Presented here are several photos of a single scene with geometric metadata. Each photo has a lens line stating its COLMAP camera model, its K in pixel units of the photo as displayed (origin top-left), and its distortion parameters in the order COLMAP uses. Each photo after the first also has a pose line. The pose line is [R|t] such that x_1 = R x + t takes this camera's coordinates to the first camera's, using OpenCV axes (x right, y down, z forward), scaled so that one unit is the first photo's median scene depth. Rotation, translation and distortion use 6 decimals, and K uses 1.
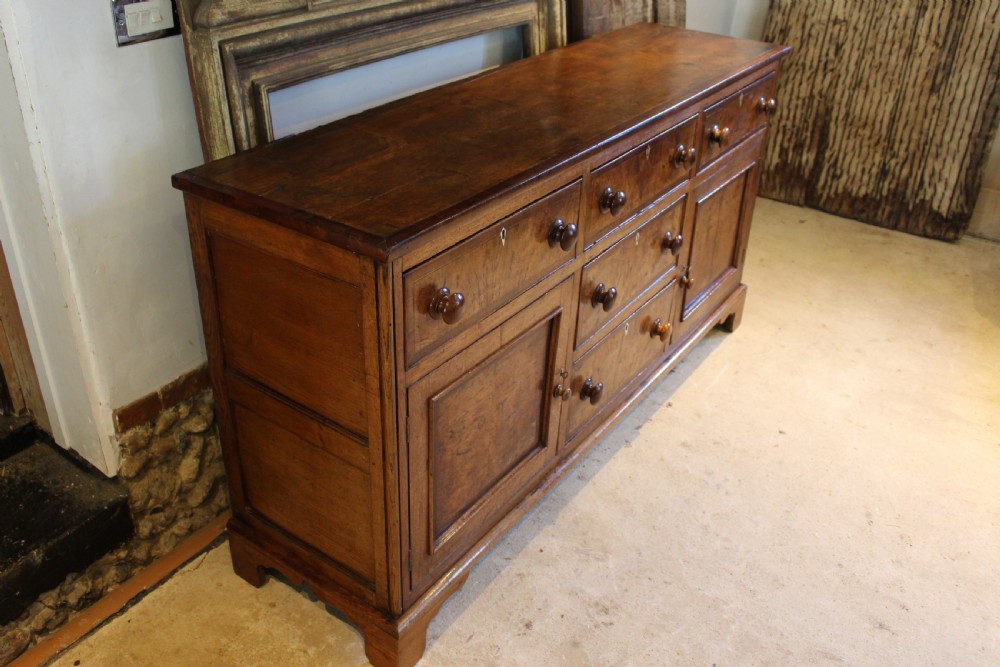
lens RADIAL K [[871.5, 0, 482.7], [0, 871.5, 327.4], [0, 0, 1]] dist [-0.151438, 0.134091]
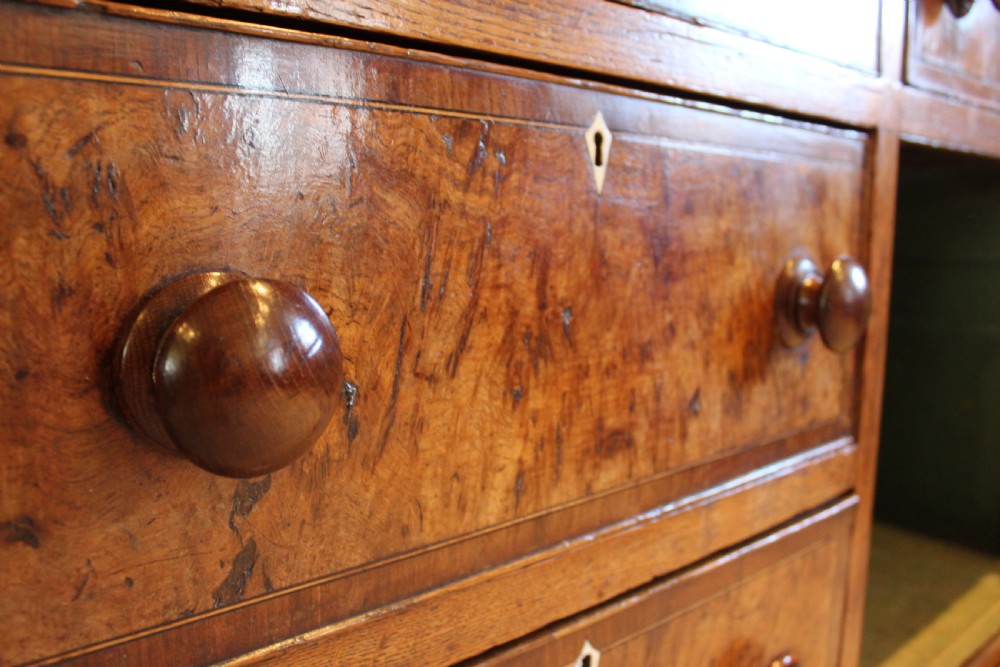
lens RADIAL K [[872.0, 0, 500.0], [0, 872.0, 333.5], [0, 0, 1]] dist [-0.156933, 0.141911]
pose [[0.978340, 0.015402, -0.206429, 0.125836], [-0.095396, 0.918566, -0.383582, 0.004307], [0.183711, 0.394967, 0.900140, 0.540420]]
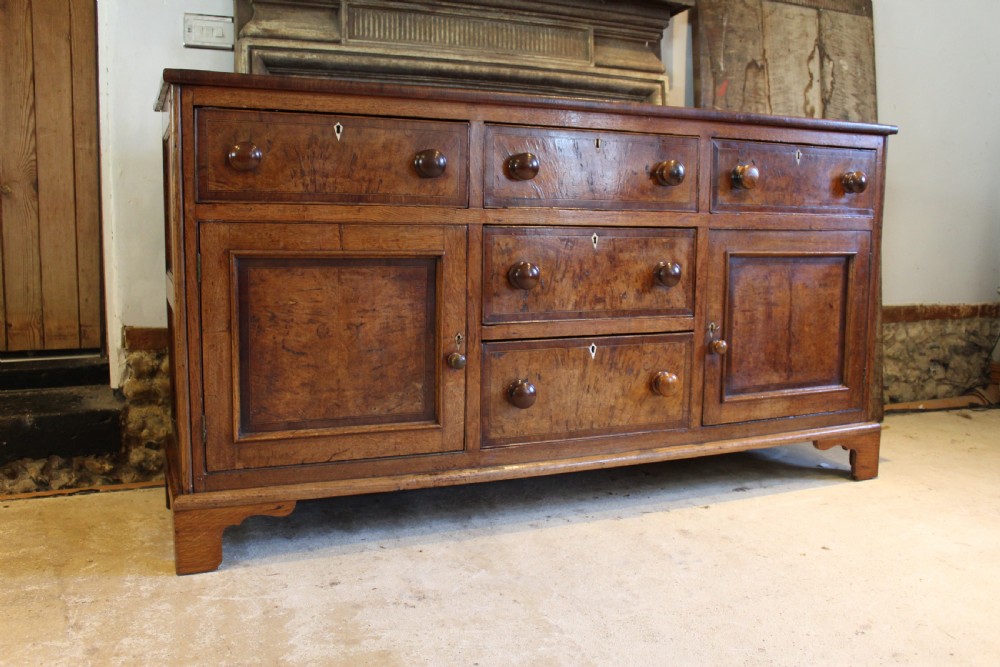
lens RADIAL K [[851.1, 0, 488.3], [0, 851.1, 335.8], [0, 0, 1]] dist [-0.160270, 0.141754]
pose [[0.850785, 0.052653, -0.522870, 0.363140], [-0.257941, 0.908708, -0.328201, 0.207794], [0.457856, 0.414098, 0.786696, 0.168743]]
